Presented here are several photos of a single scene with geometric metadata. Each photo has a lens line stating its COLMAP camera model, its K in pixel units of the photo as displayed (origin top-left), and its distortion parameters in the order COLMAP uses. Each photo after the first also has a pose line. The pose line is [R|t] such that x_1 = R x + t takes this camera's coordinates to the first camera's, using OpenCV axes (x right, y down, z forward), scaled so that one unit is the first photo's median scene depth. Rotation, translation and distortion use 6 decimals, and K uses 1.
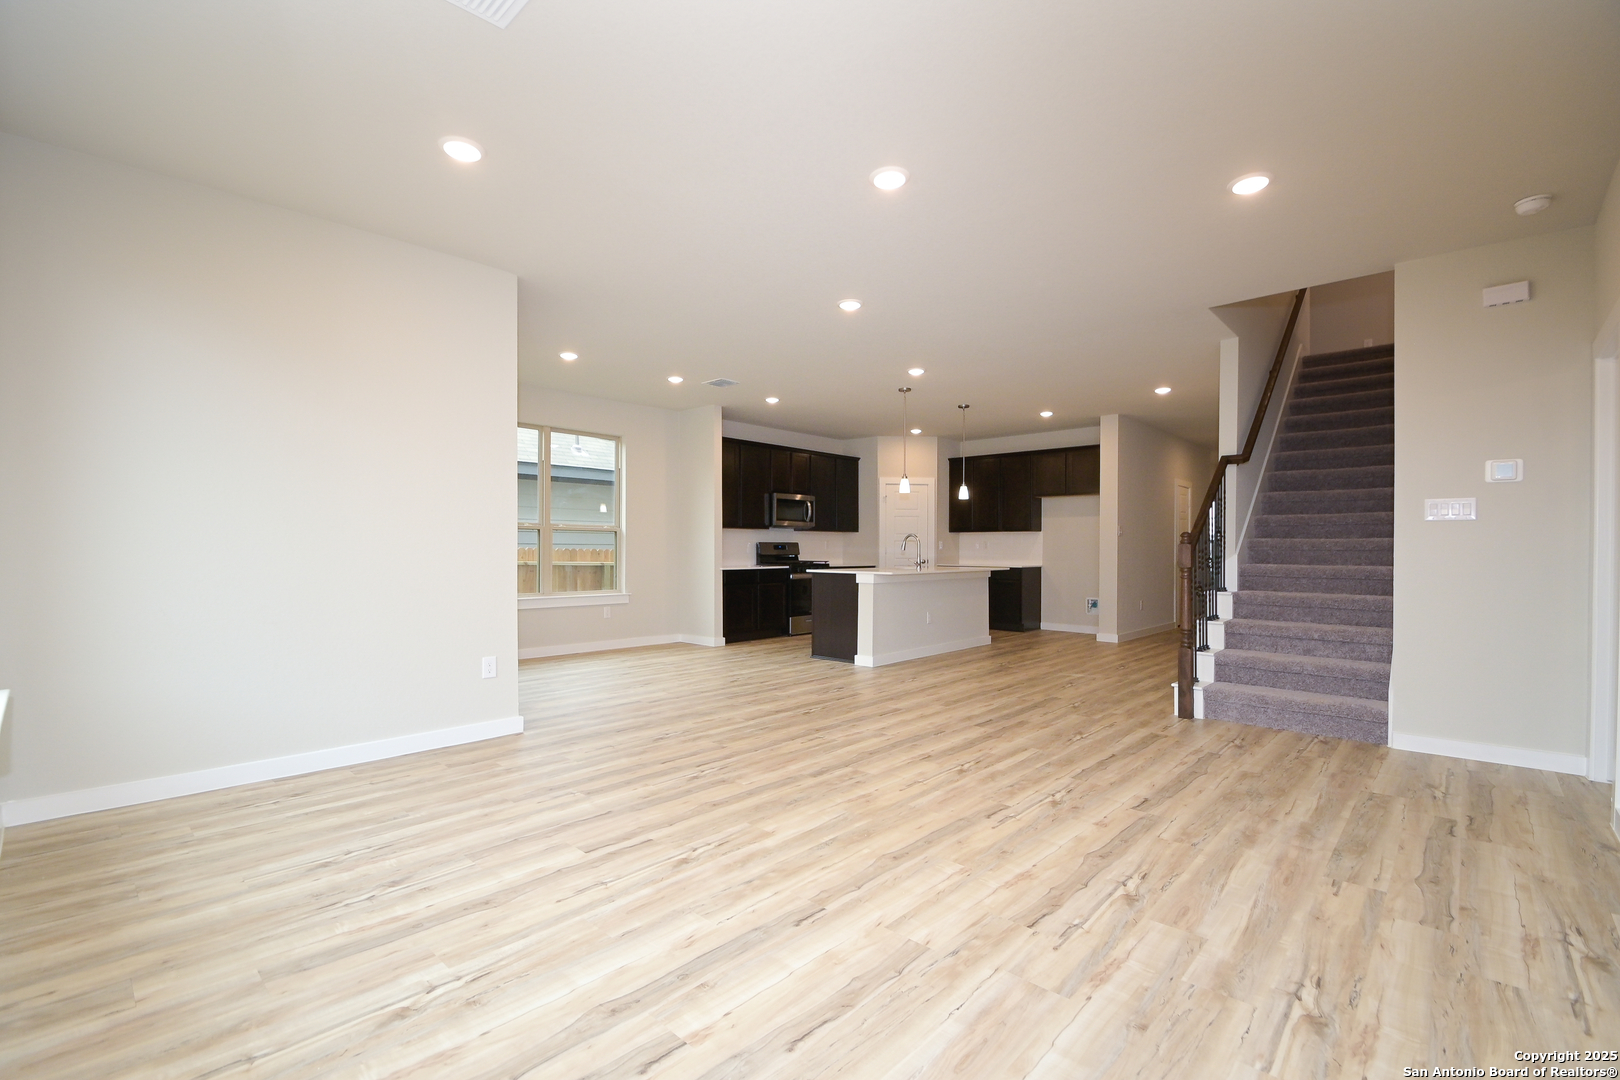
lens RADIAL K [[711.5, 0, 793.3], [0, 711.5, 551.4], [0, 0, 1]] dist [0.000517, -0.007879]
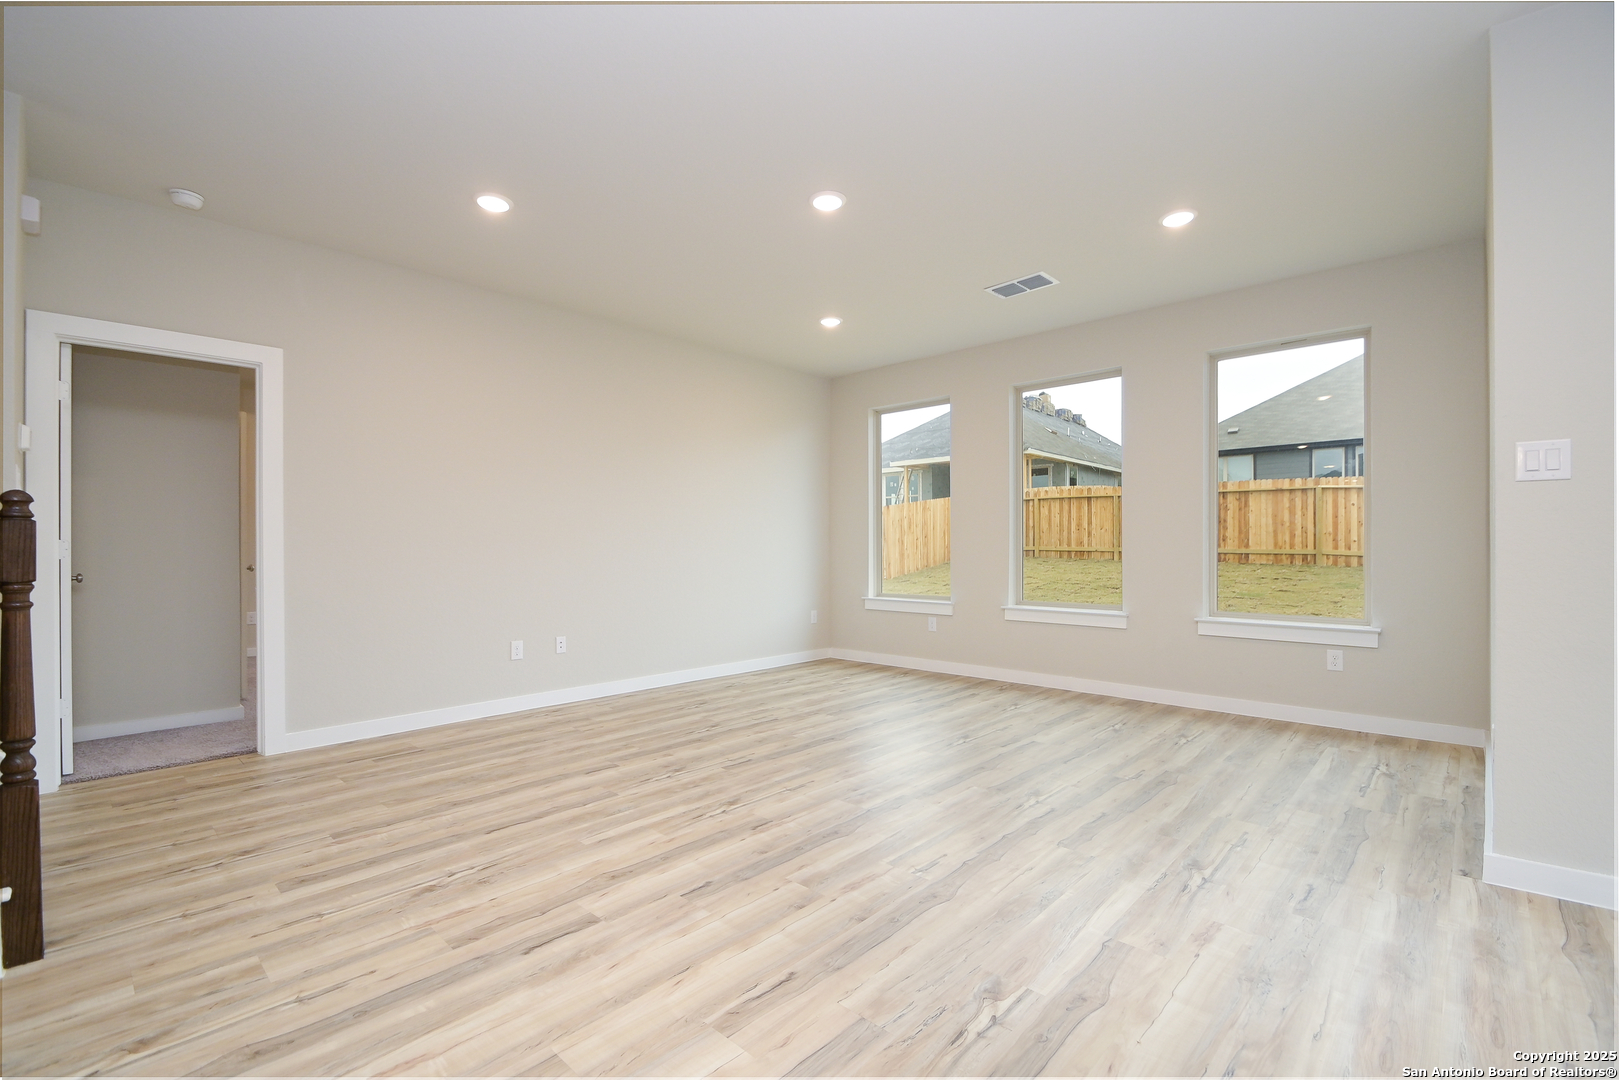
lens RADIAL K [[711.1, 0, 798.3], [0, 711.1, 560.8], [0, 0, 1]] dist [0.000517, -0.007879]
pose [[-0.999996, -0.000638, -0.002859, 0.123968], [-0.000701, 0.999755, 0.022129, 0.002248], [0.002845, 0.022131, -0.999751, 1.414958]]
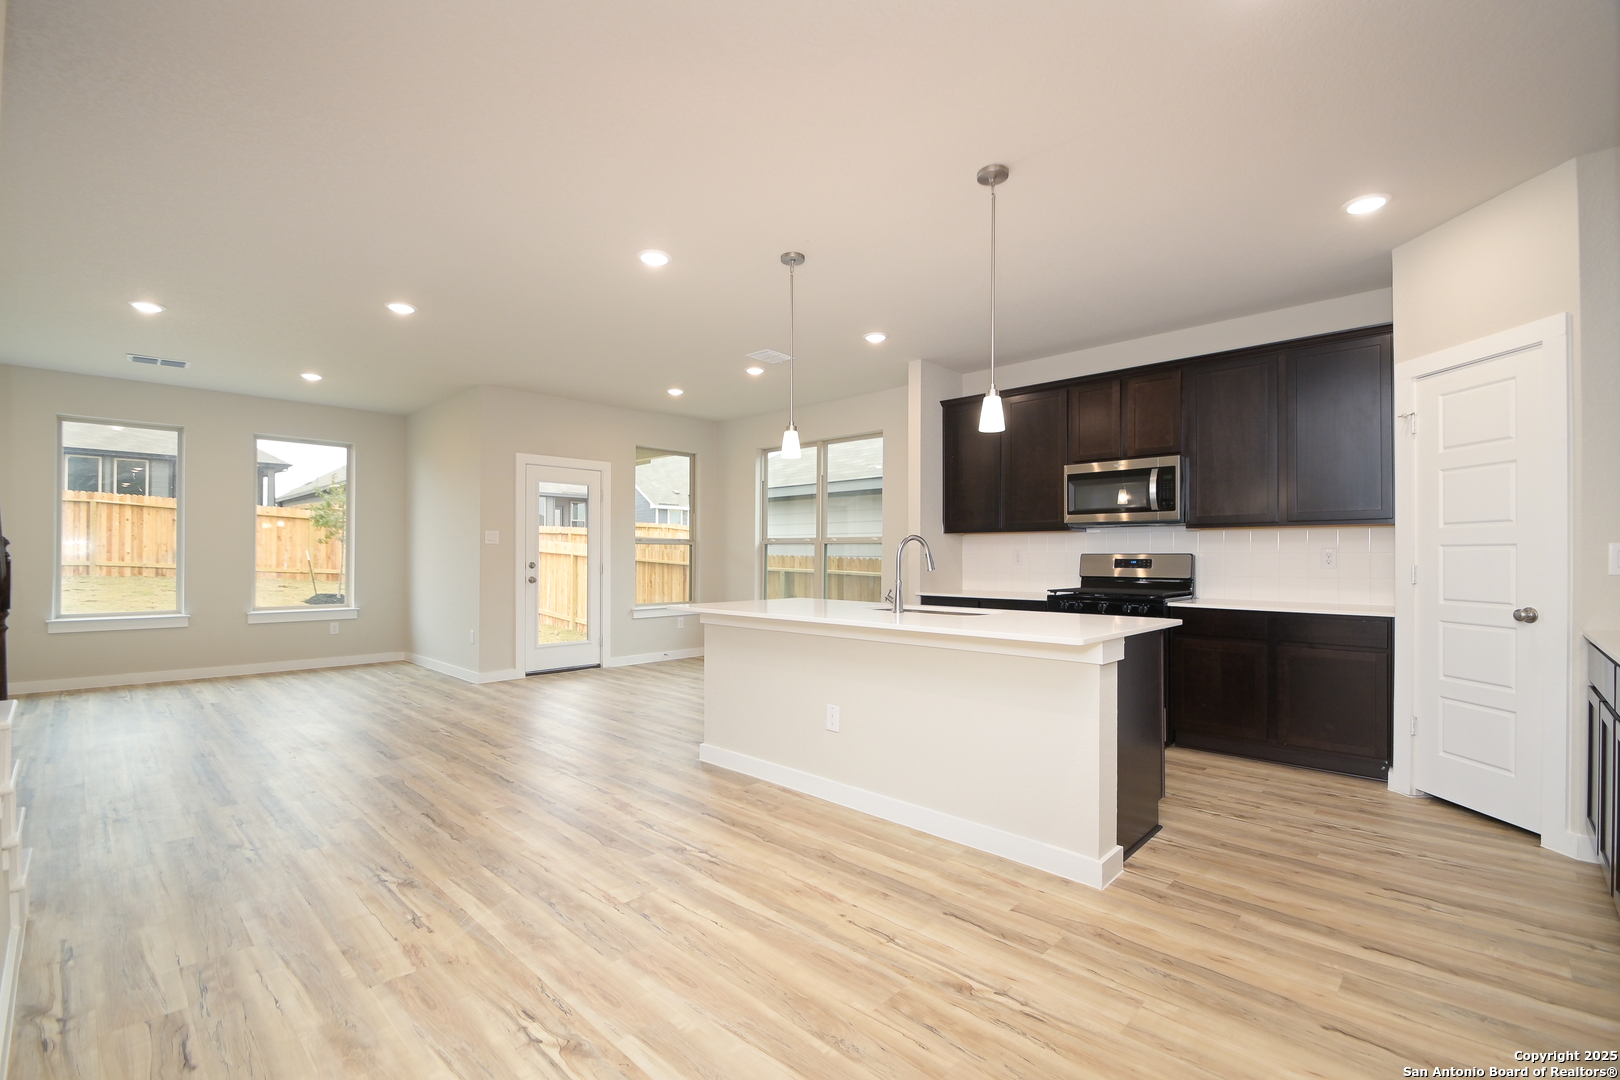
lens RADIAL K [[711.5, 0, 818.9], [0, 711.5, 548.9], [0, 0, 1]] dist [0.000517, -0.007879]
pose [[0.002861, -0.014495, -0.999891, 1.057969], [-0.008022, 0.999862, -0.014518, -0.015019], [0.999964, 0.008063, 0.002744, 1.600940]]
